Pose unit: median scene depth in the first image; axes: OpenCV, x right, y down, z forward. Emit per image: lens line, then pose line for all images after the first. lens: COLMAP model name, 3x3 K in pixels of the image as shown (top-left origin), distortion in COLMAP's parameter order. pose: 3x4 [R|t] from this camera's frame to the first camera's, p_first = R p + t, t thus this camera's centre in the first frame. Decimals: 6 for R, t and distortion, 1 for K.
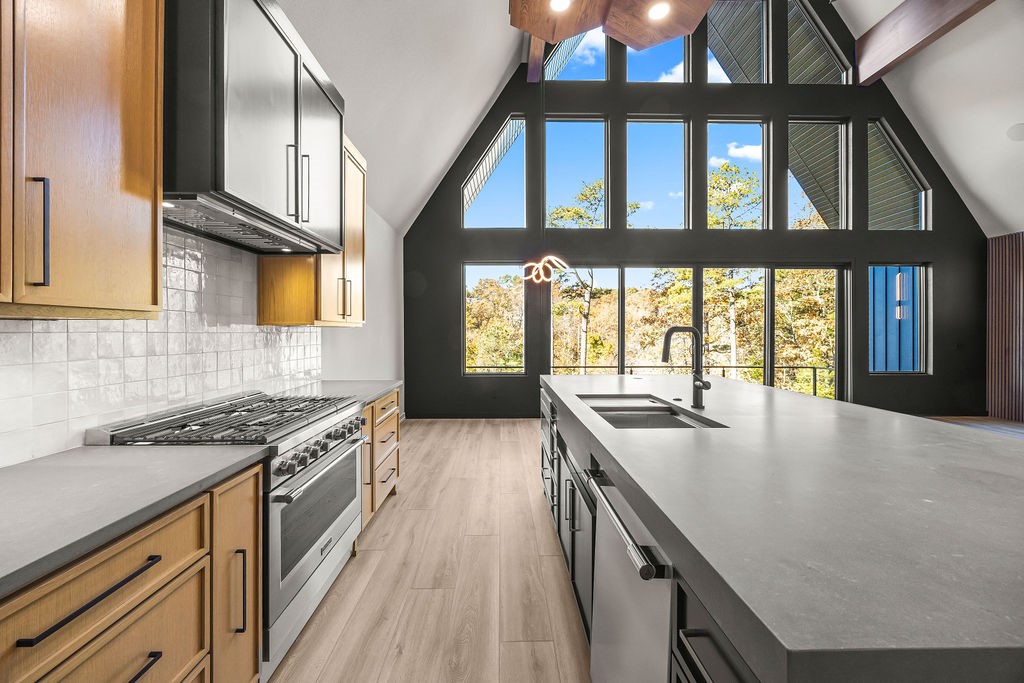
lens RADIAL K [[386.1, 0, 509.5], [0, 386.1, 345.1], [0, 0, 1]] dist [-0.002476, 0.000636]
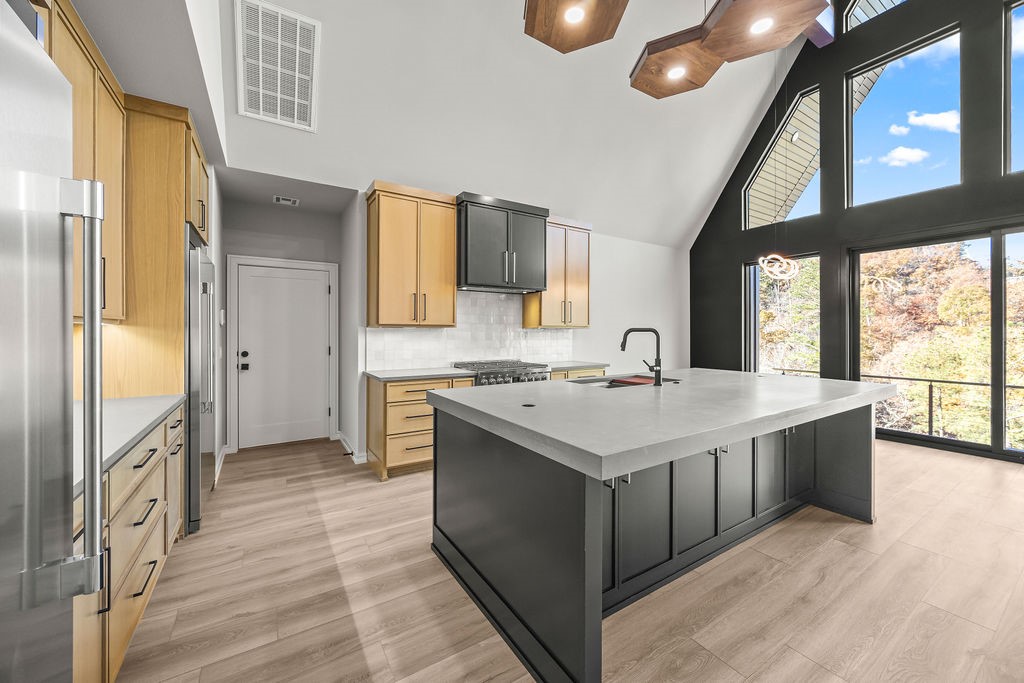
lens RADIAL K [[386.1, 0, 506.6], [0, 386.1, 333.5], [0, 0, 1]] dist [-0.002476, 0.000636]
pose [[0.502953, 0.003108, -0.864308, 0.439428], [-0.028344, 0.999515, -0.012900, 0.000082], [0.863849, 0.030986, 0.502797, -0.043984]]
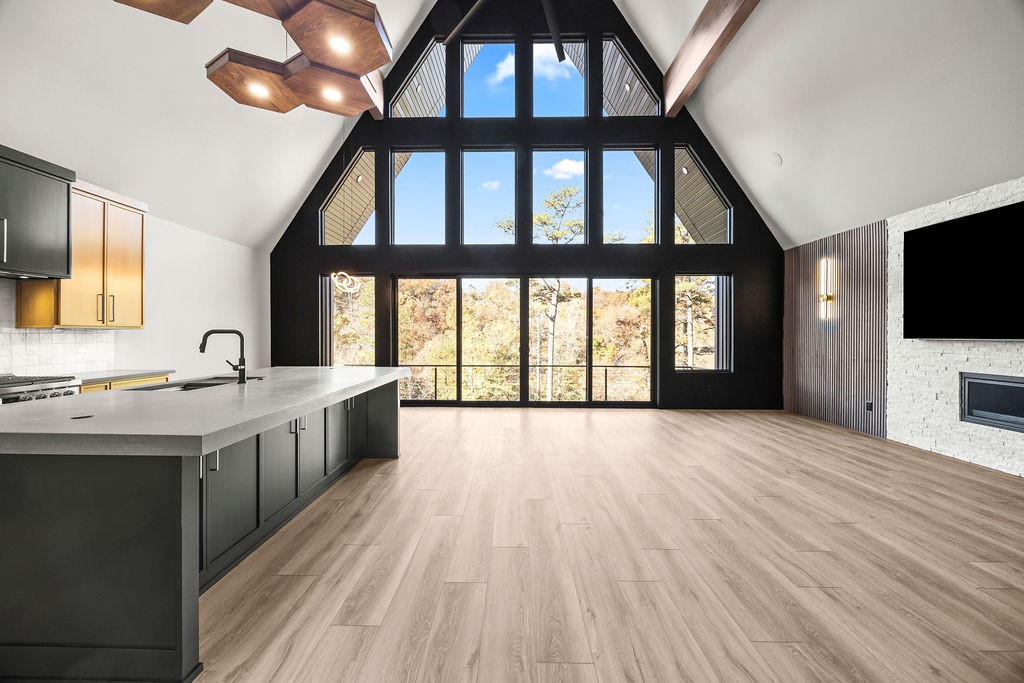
lens RADIAL K [[386.1, 0, 508.9], [0, 386.1, 335.9], [0, 0, 1]] dist [-0.002476, 0.000636]
pose [[0.999054, 0.001917, -0.043456, 0.492239], [-0.003184, 0.999571, -0.029108, 0.003396], [0.043381, 0.029219, 0.998631, -0.129878]]
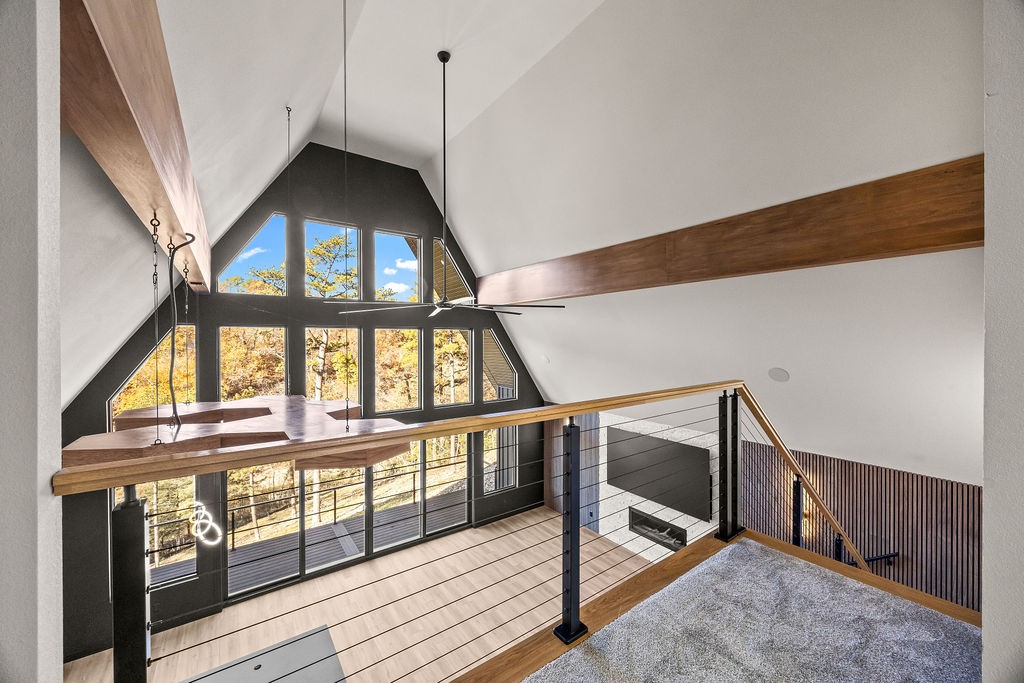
lens RADIAL K [[386.1, 0, 507.2], [0, 386.1, 338.7], [0, 0, 1]] dist [-0.002476, 0.000636]
pose [[0.825872, -0.004425, 0.563841, 0.147097], [0.019782, 0.999581, -0.021130, -0.515444], [-0.563511, 0.028605, 0.825613, -0.308085]]
